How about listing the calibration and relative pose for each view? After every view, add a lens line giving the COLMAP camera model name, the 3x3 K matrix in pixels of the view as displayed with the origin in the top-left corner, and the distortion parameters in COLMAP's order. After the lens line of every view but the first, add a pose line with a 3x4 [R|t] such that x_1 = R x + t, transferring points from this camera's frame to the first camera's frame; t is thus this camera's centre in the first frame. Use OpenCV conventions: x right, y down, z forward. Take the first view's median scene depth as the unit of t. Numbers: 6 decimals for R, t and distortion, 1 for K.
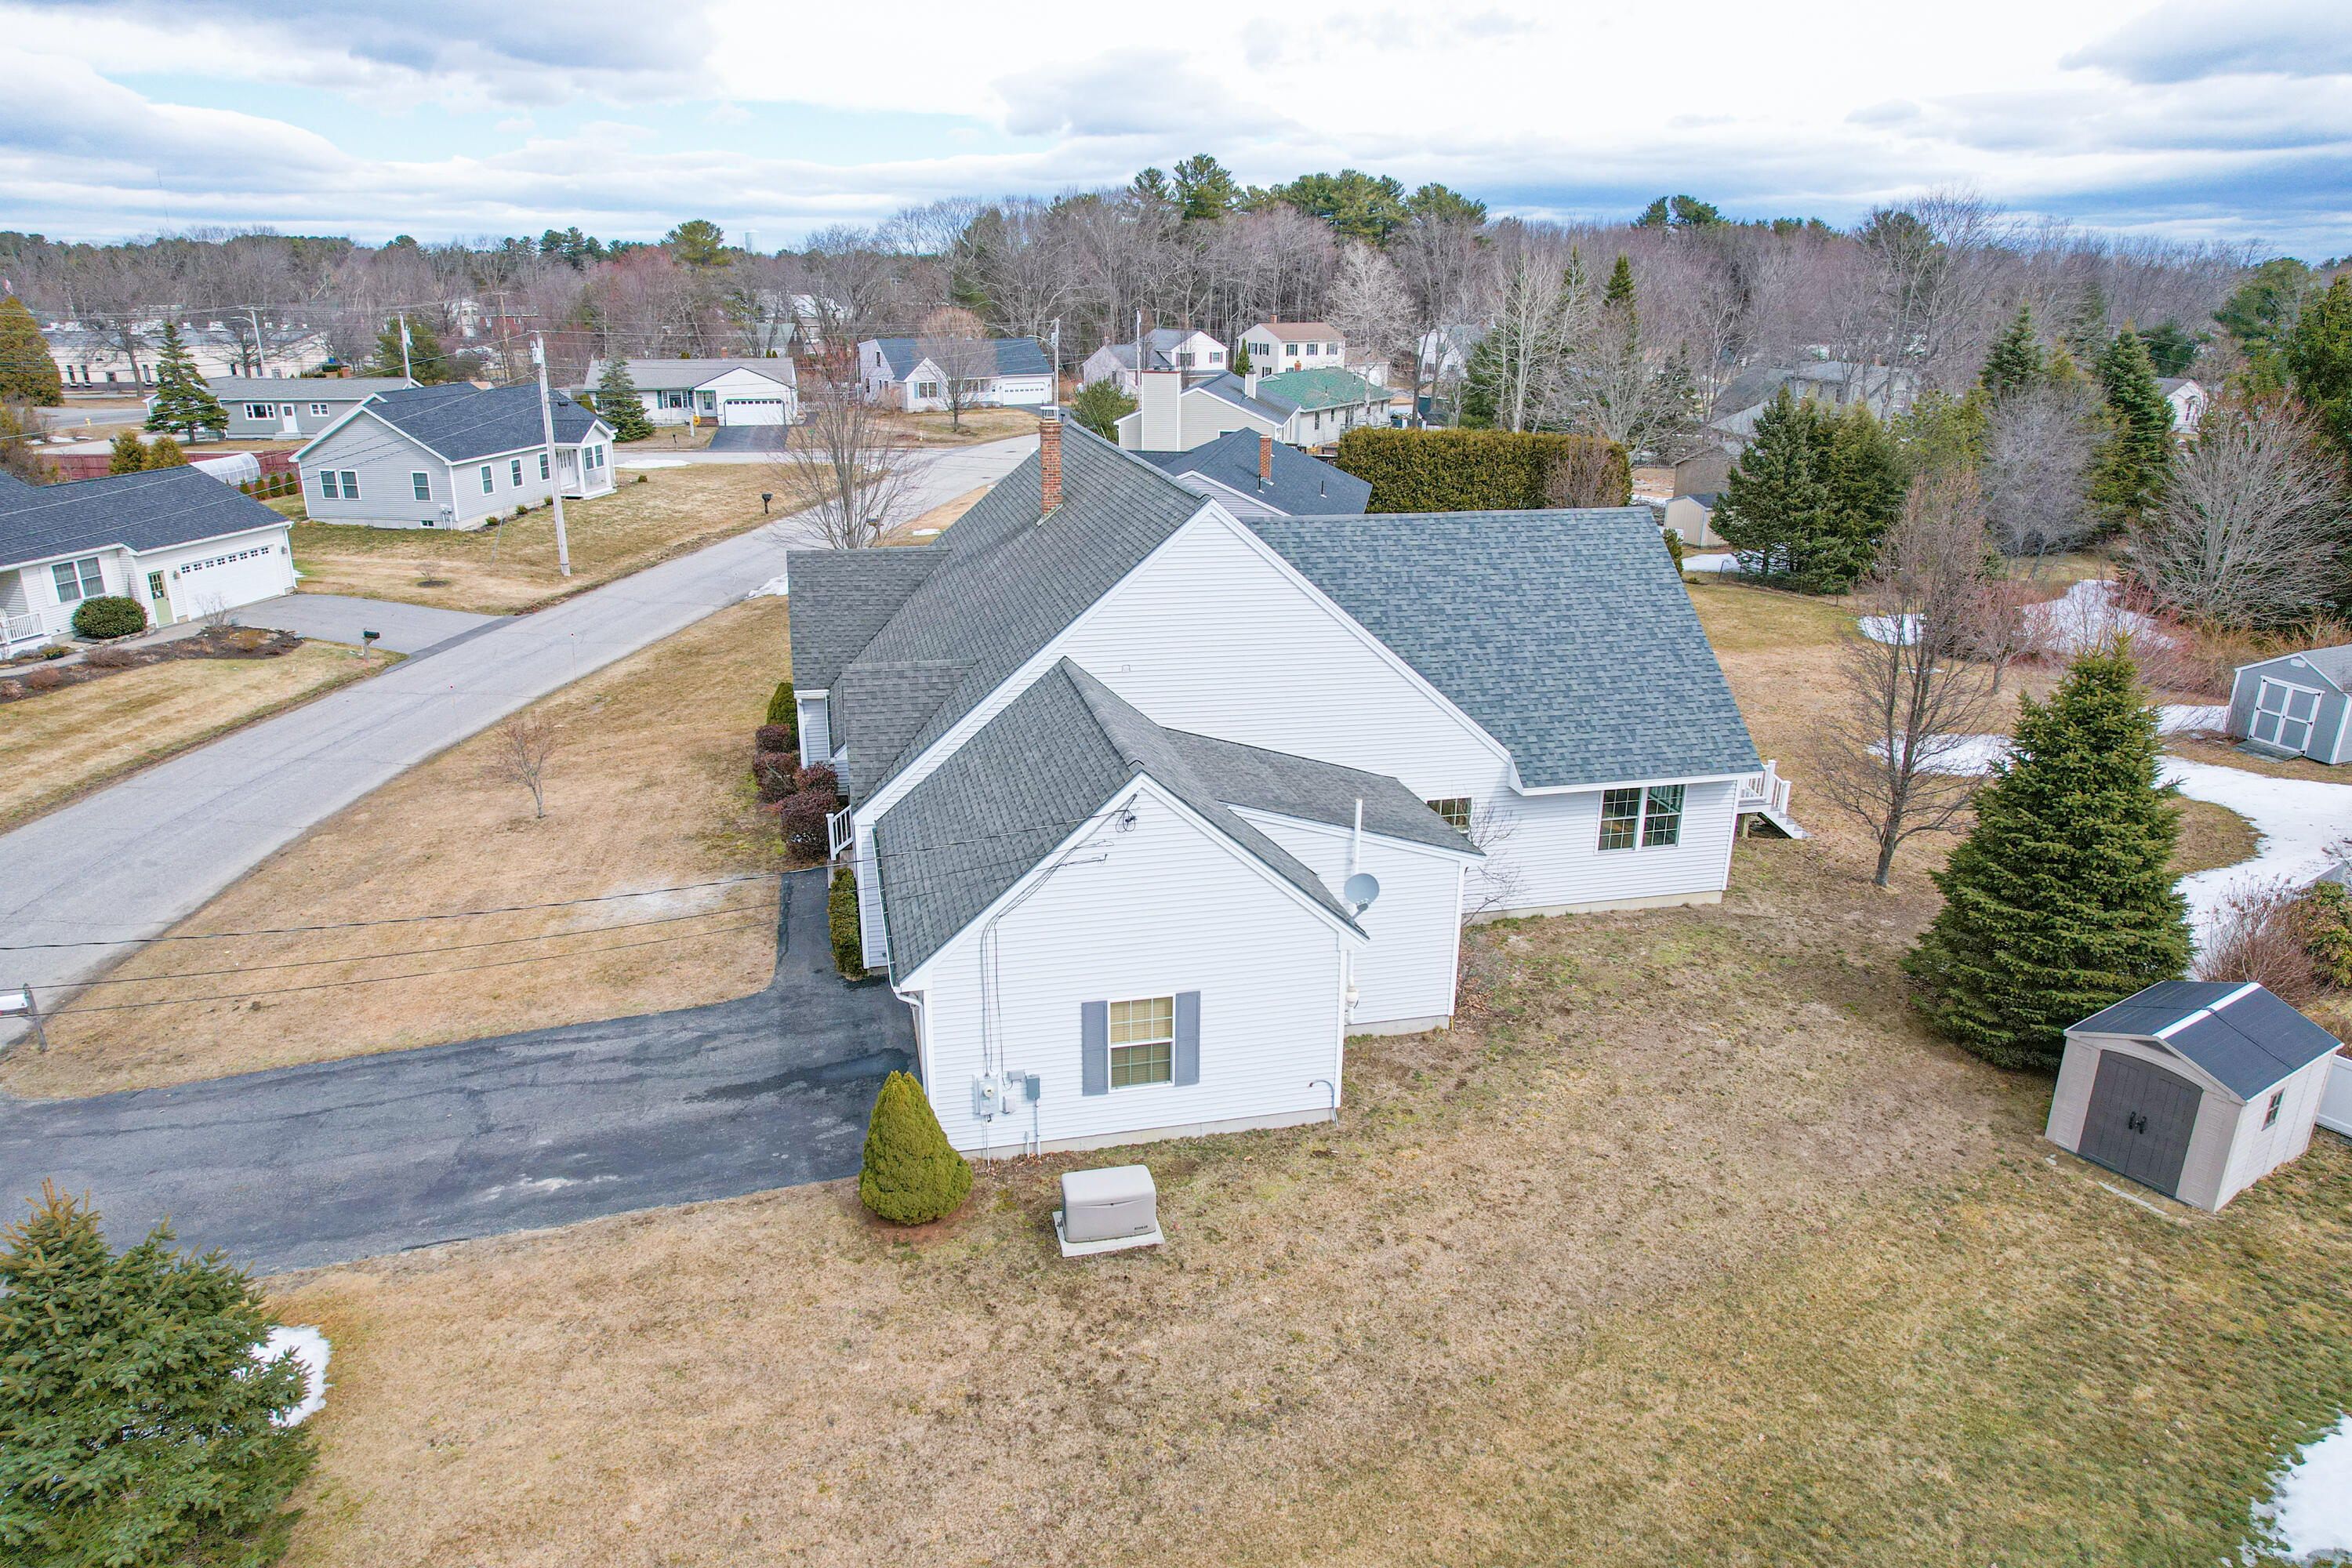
lens RADIAL K [[1509.4, 0, 1163.2], [0, 1509.4, 784.8], [0, 0, 1]] dist [-0.078181, 0.067085]
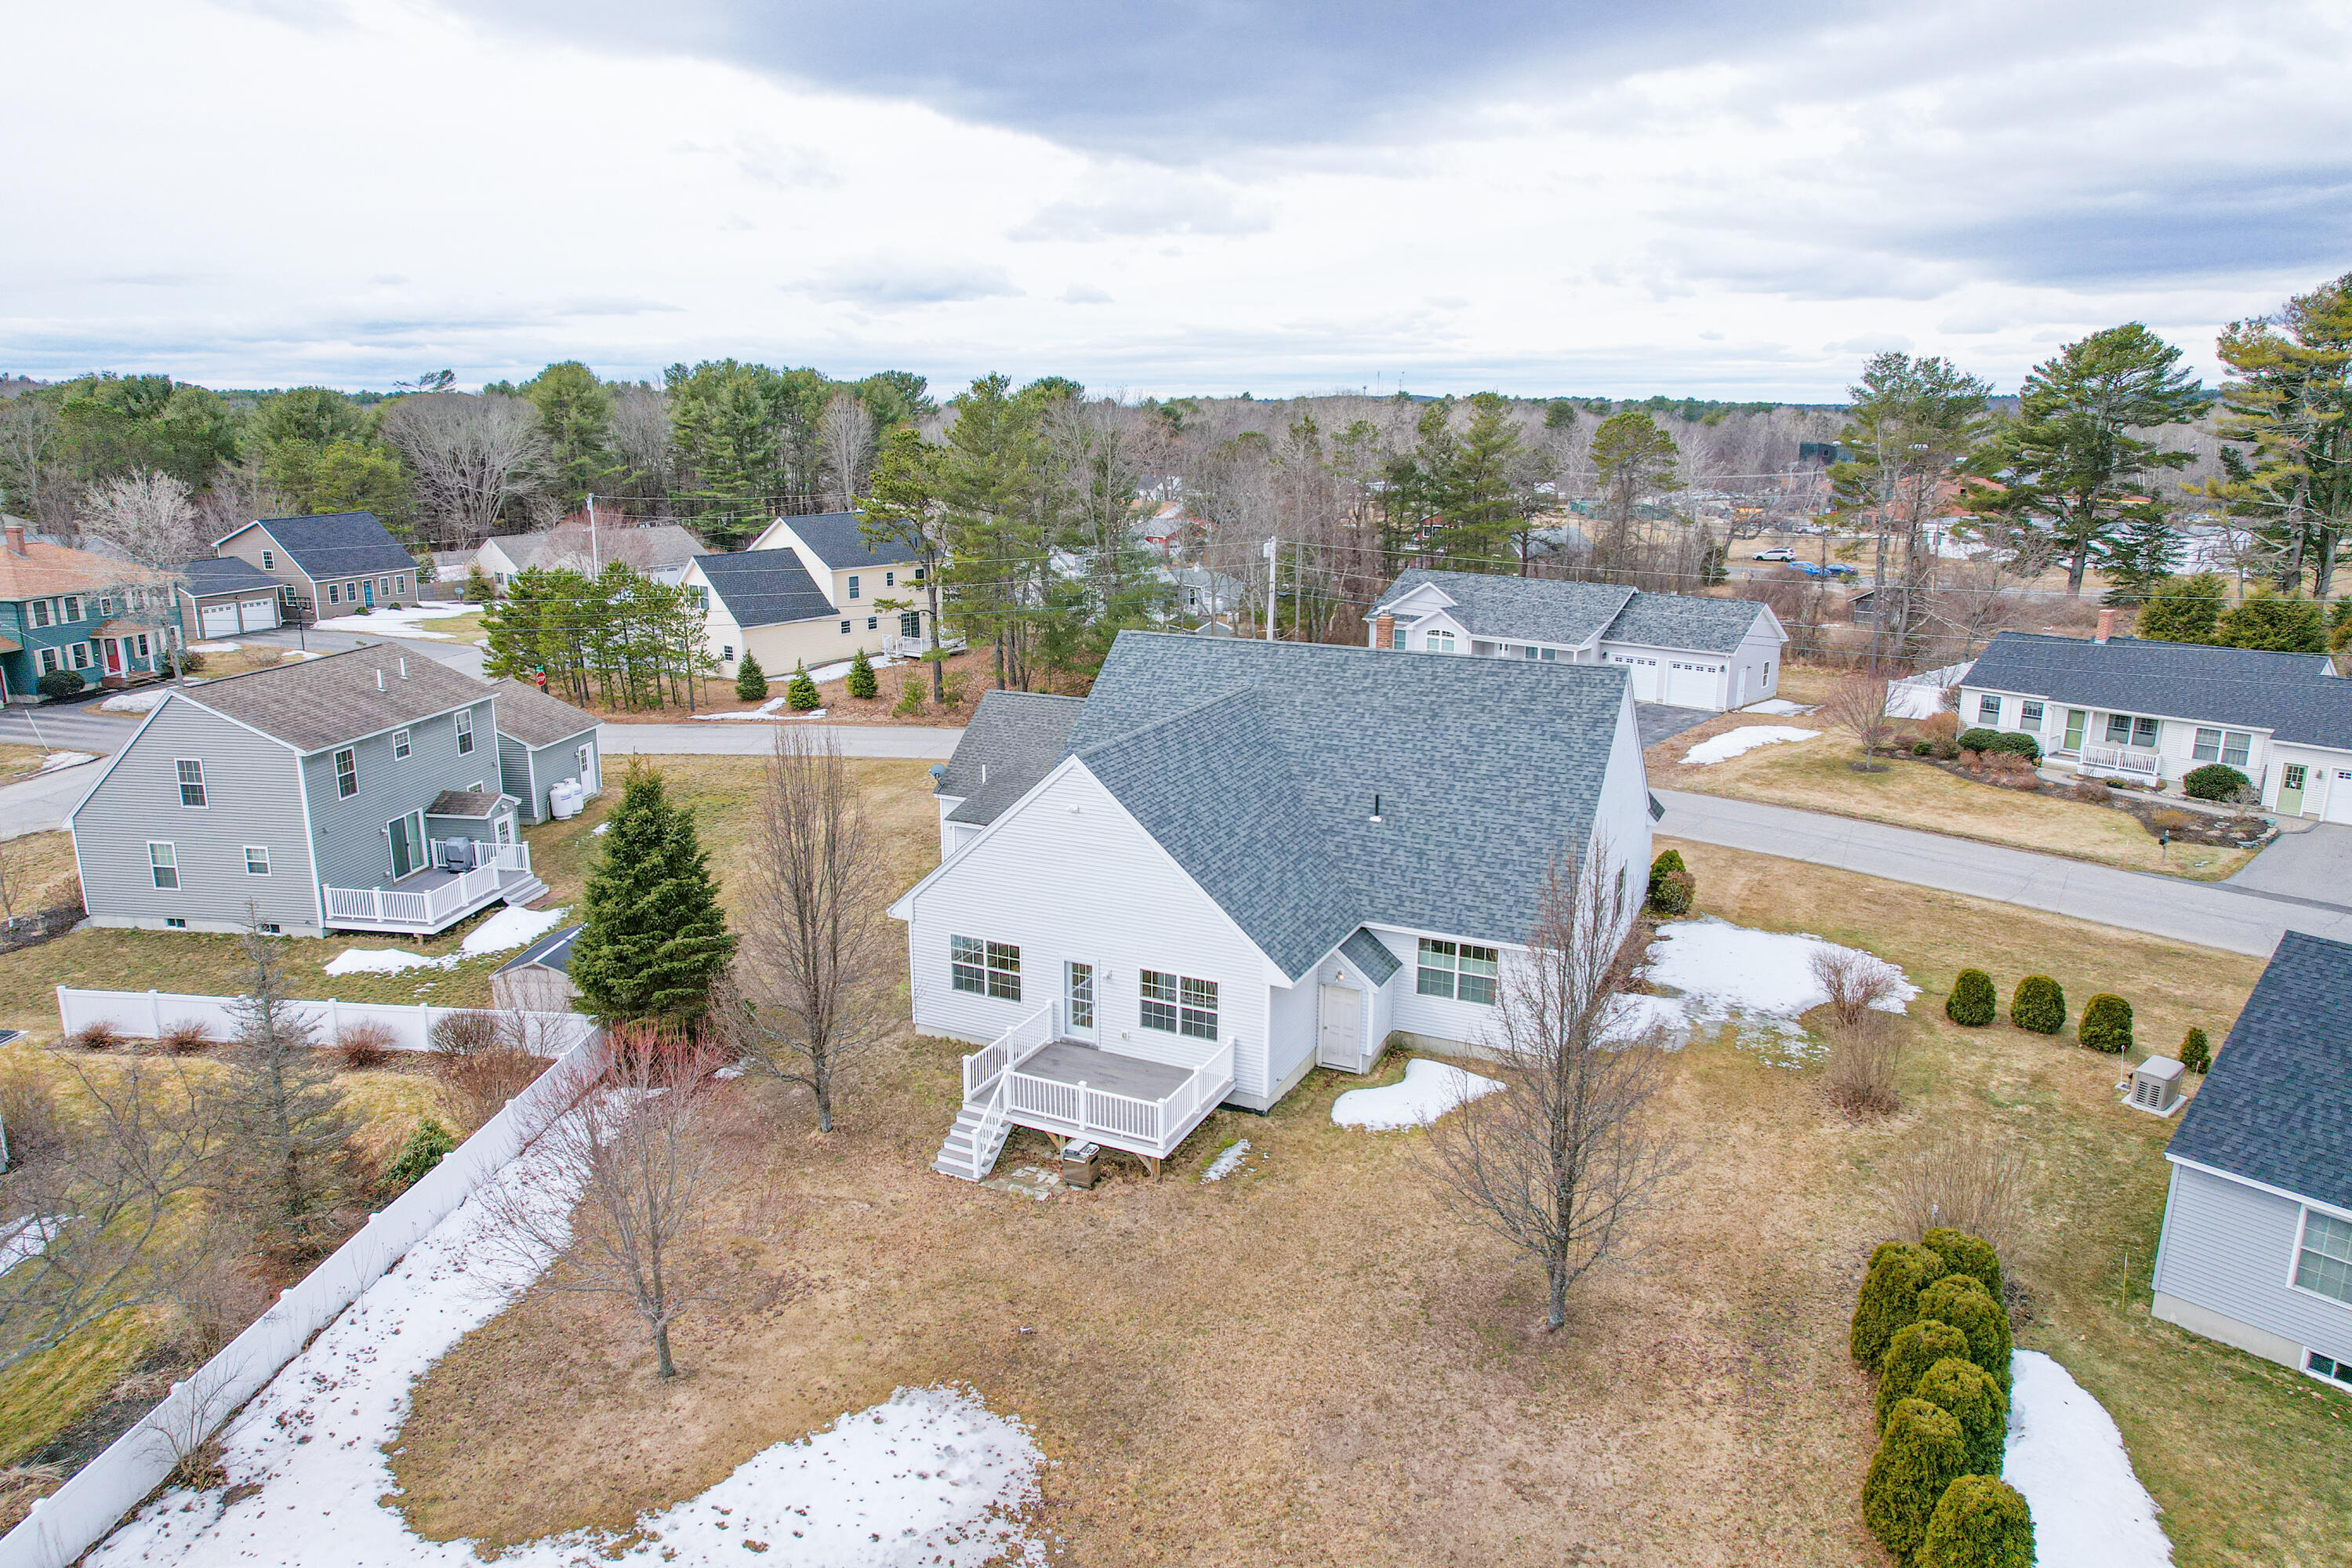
lens RADIAL K [[1500.7, 0, 1163.1], [0, 1500.7, 778.3], [0, 0, 1]] dist [-0.075622, 0.067124]
pose [[-0.628249, 0.173112, -0.758509, 1.126691], [-0.254338, 0.875667, 0.410511, -0.644673], [0.735265, 0.450821, -0.506108, 1.673095]]
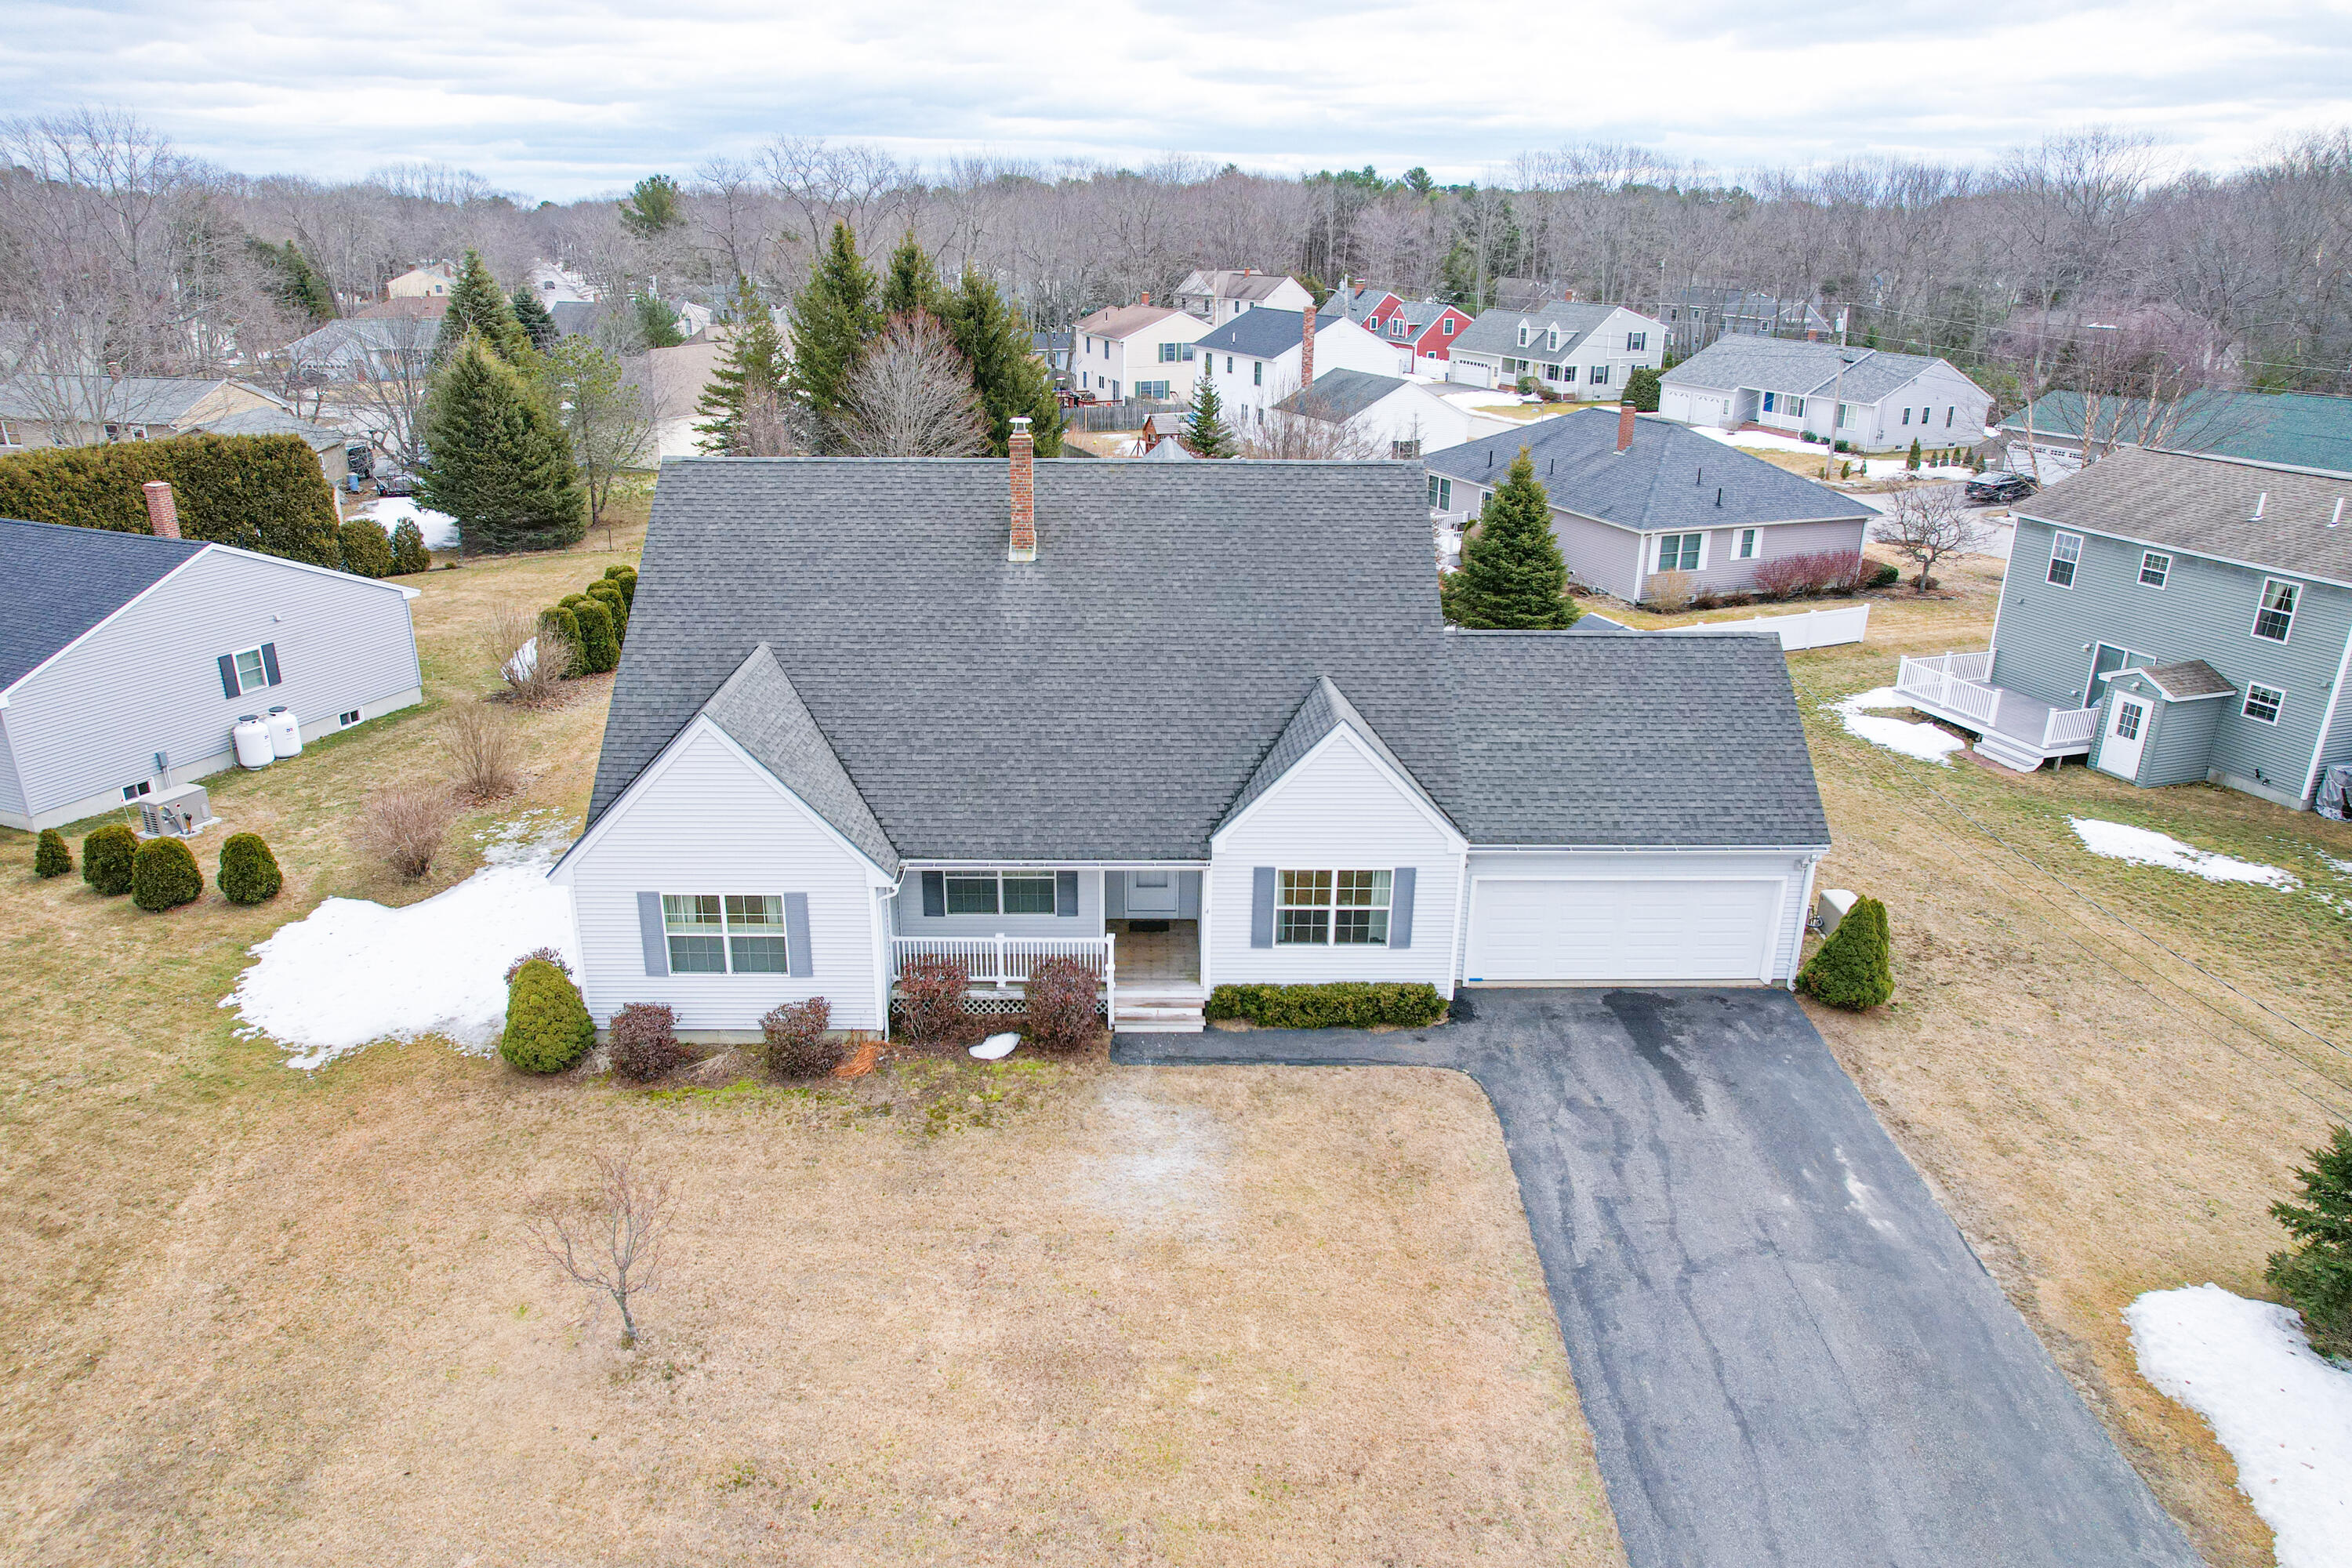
lens RADIAL K [[1509.4, 0, 1163.2], [0, 1509.4, 784.8], [0, 0, 1]] dist [-0.078181, 0.067085]
pose [[0.205395, -0.350965, 0.913584, -0.944700], [0.308657, 0.909077, 0.279840, -0.290811], [-0.928732, 0.224507, 0.295048, 0.762565]]
